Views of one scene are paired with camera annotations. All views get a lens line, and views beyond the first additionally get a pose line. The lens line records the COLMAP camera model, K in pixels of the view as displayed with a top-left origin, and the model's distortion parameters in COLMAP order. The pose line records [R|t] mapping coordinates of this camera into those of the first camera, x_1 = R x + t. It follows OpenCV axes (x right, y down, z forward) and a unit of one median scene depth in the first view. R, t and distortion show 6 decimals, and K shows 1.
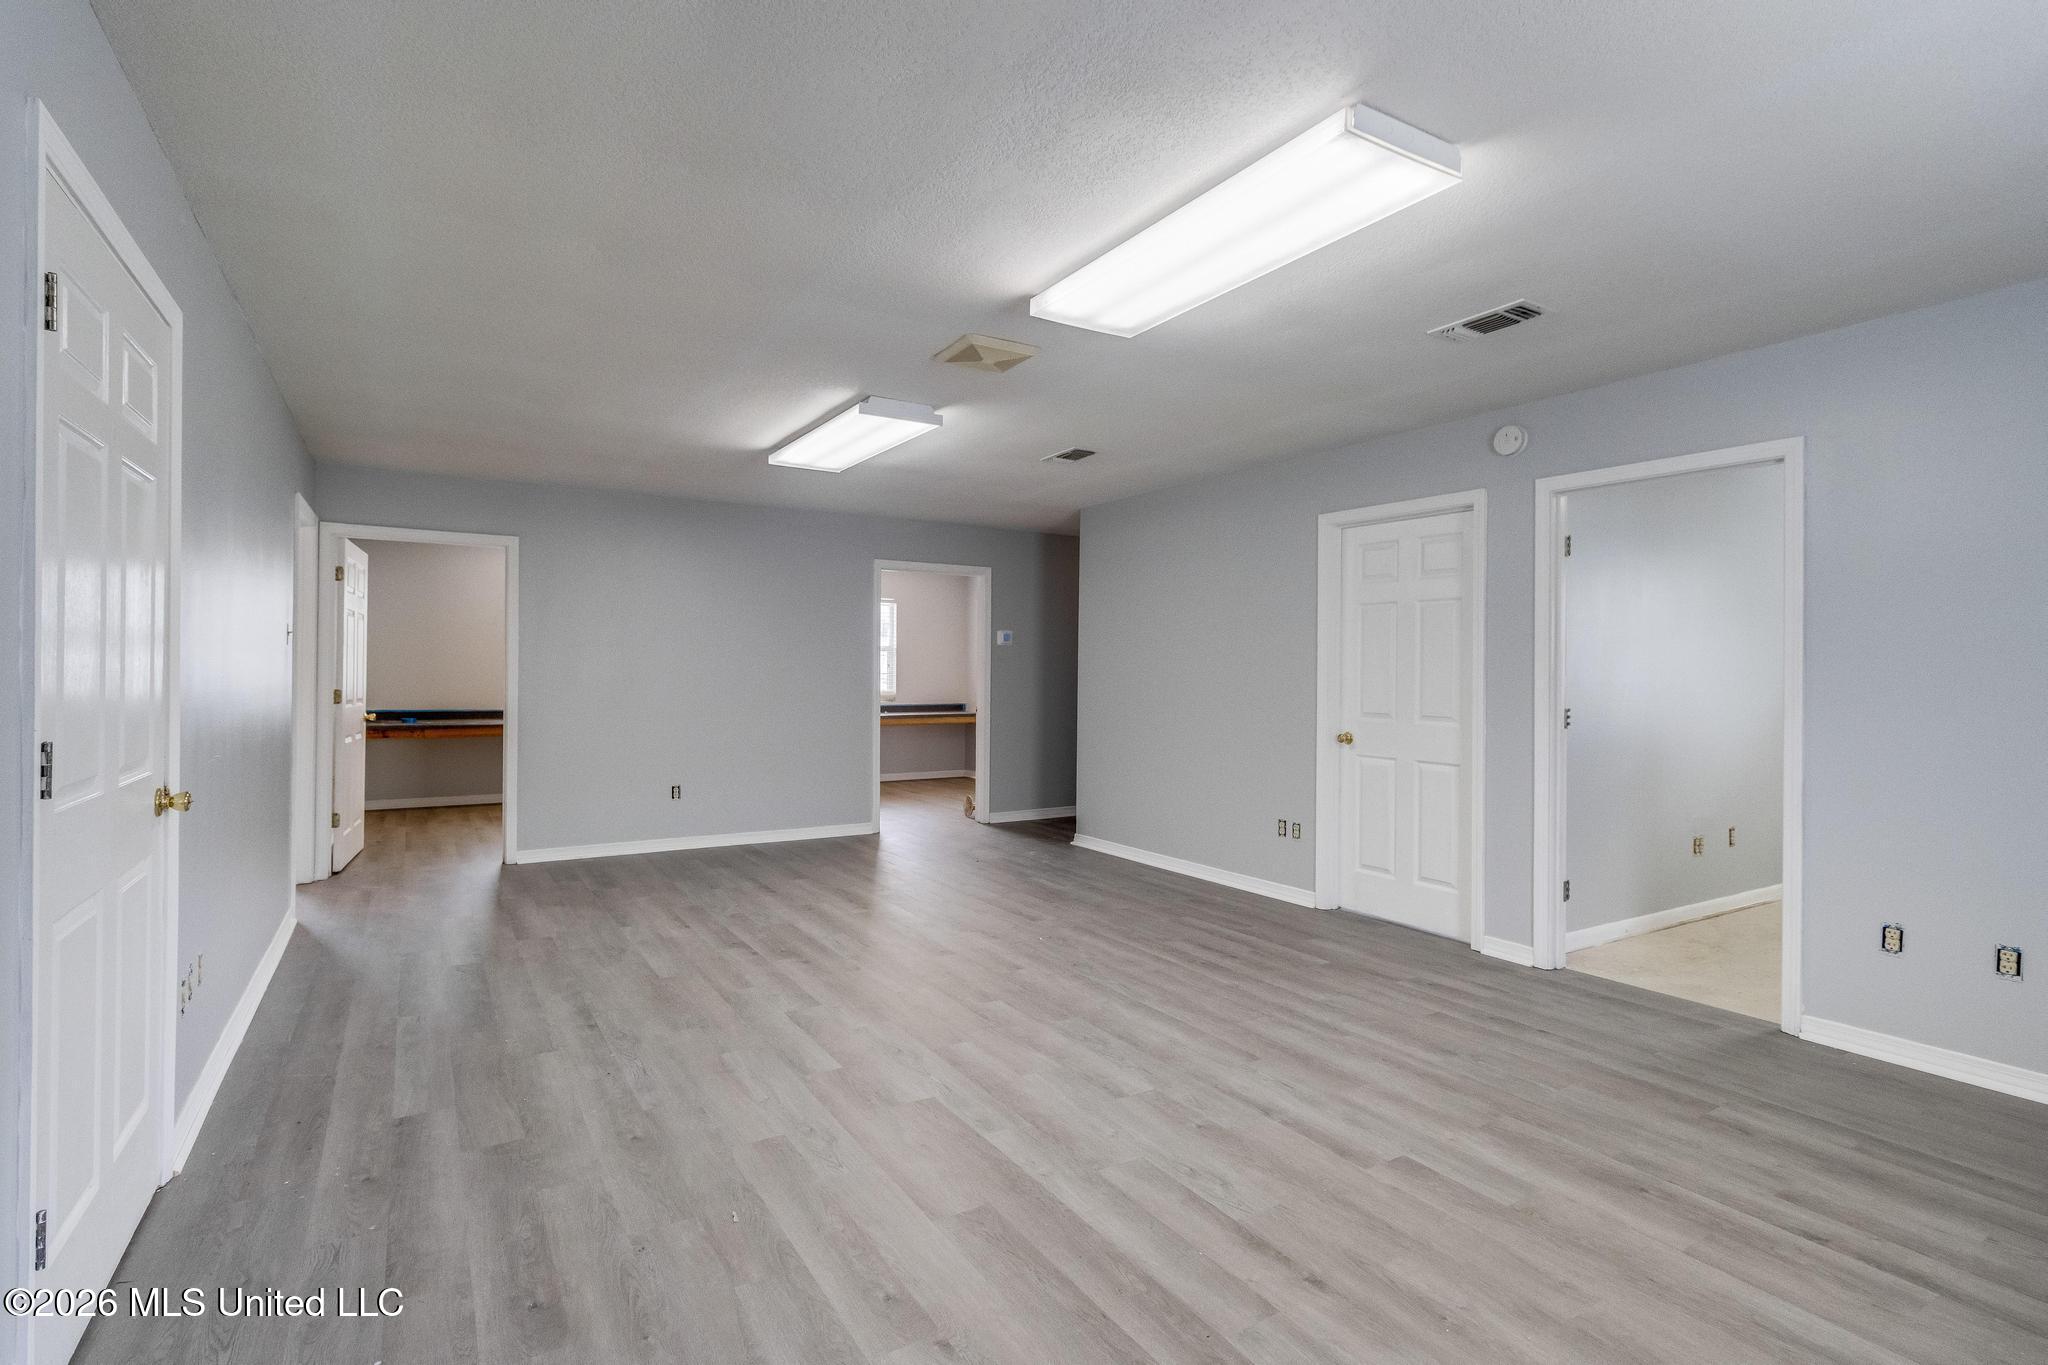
lens RADIAL K [[981.1, 0, 1012.4], [0, 981.1, 669.9], [0, 0, 1]] dist [0.000617, 0.000044]
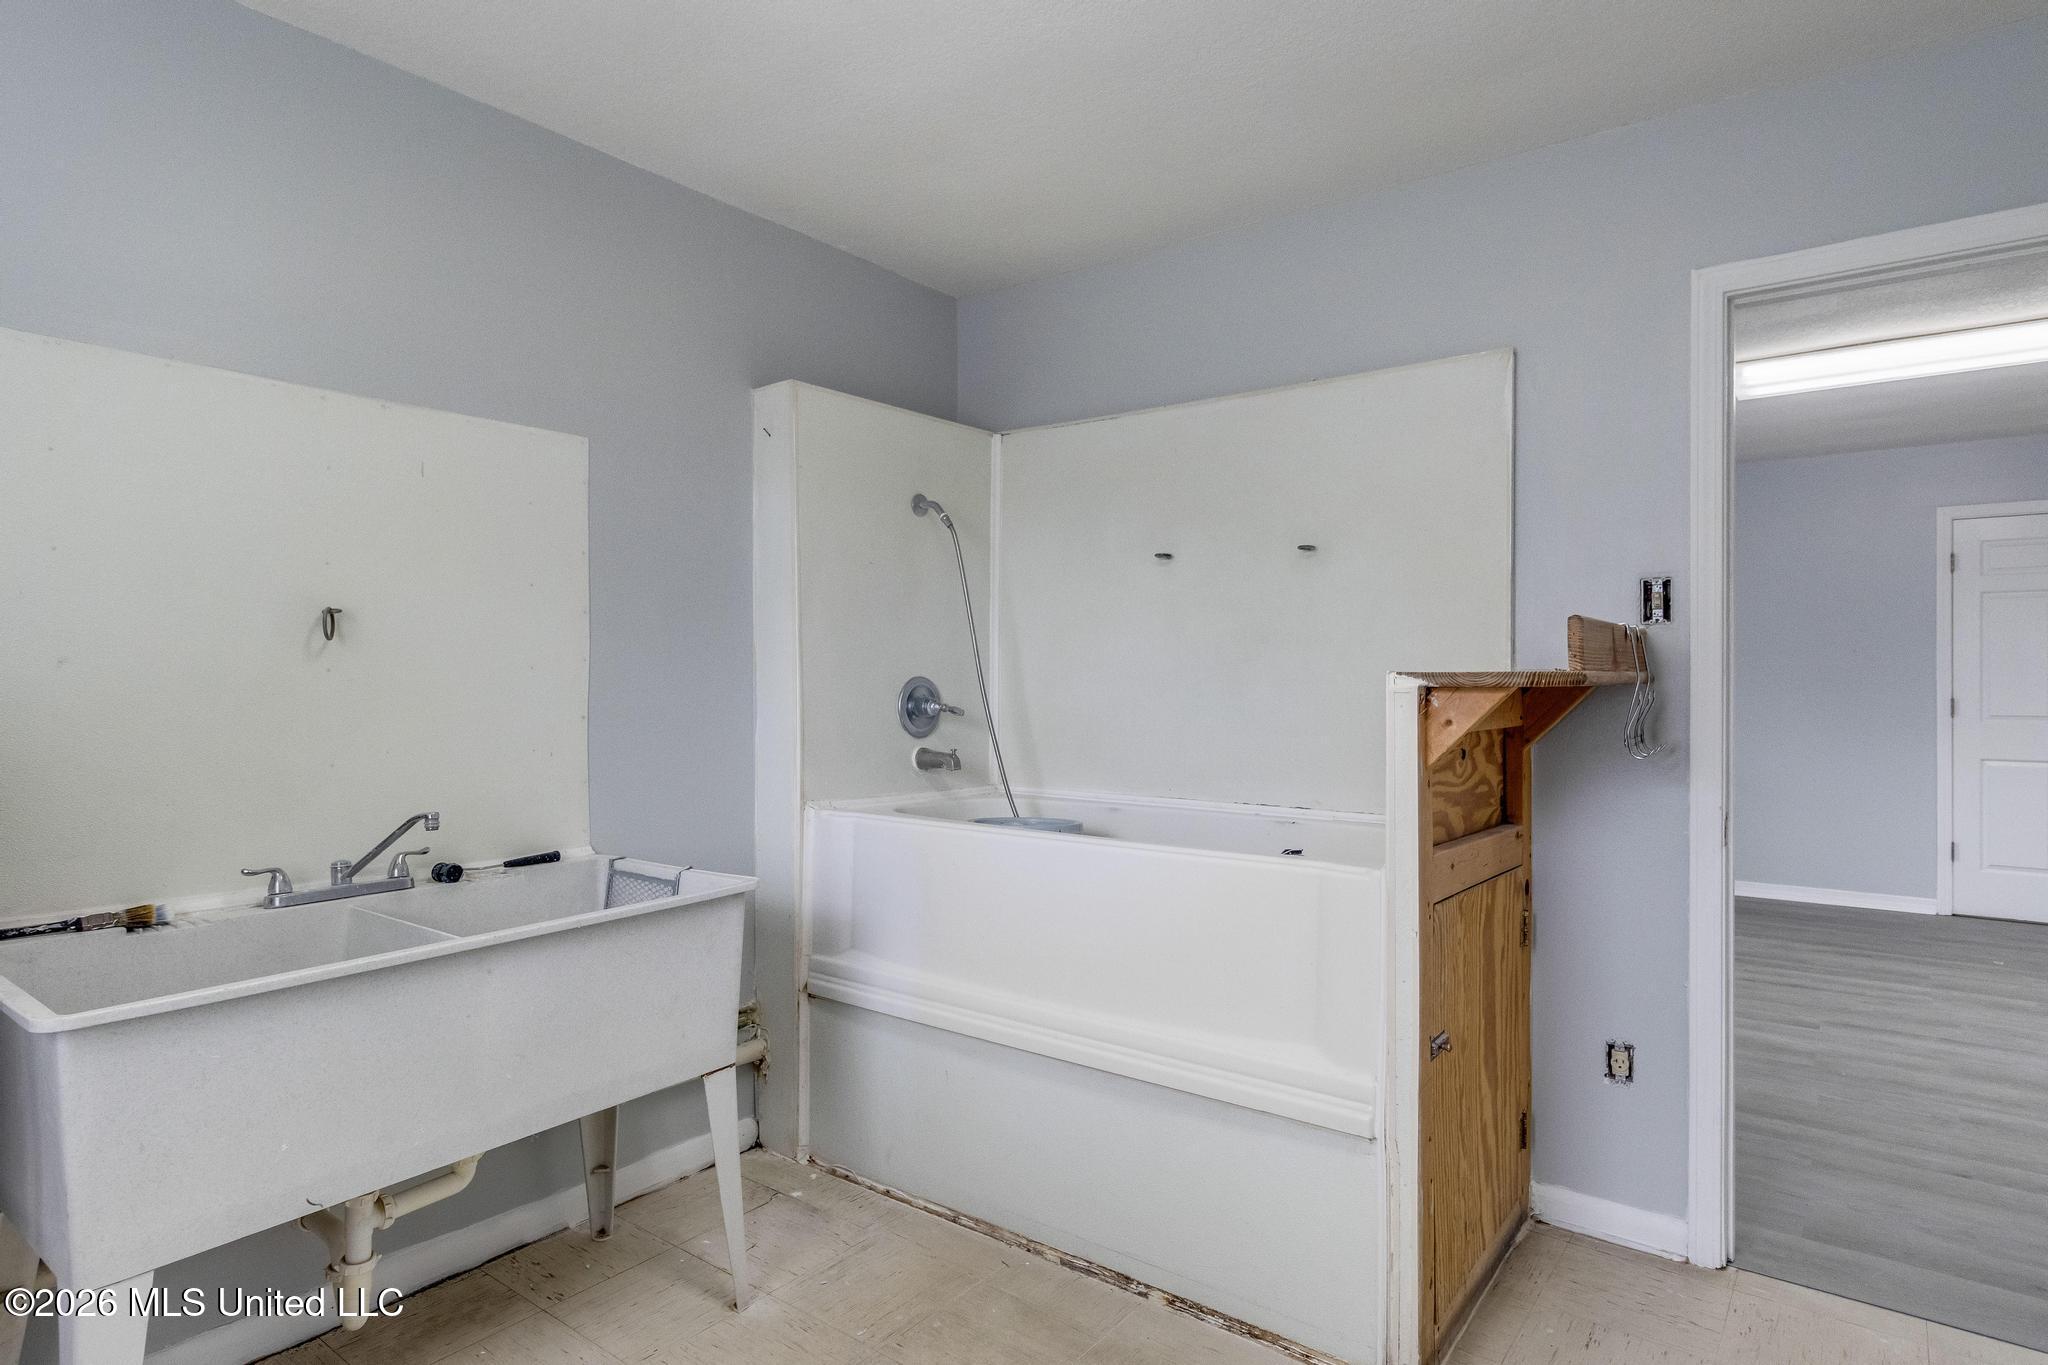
lens RADIAL K [[1109.7, 0, 995.5], [0, 1109.7, 676.3], [0, 0, 1]] dist [-0.002663, -0.000414]
pose [[-0.936502, -0.002998, -0.350651, 1.505198], [-0.002414, 0.999995, -0.002104, 0.009162], [0.350655, -0.001124, -0.936504, 1.530084]]
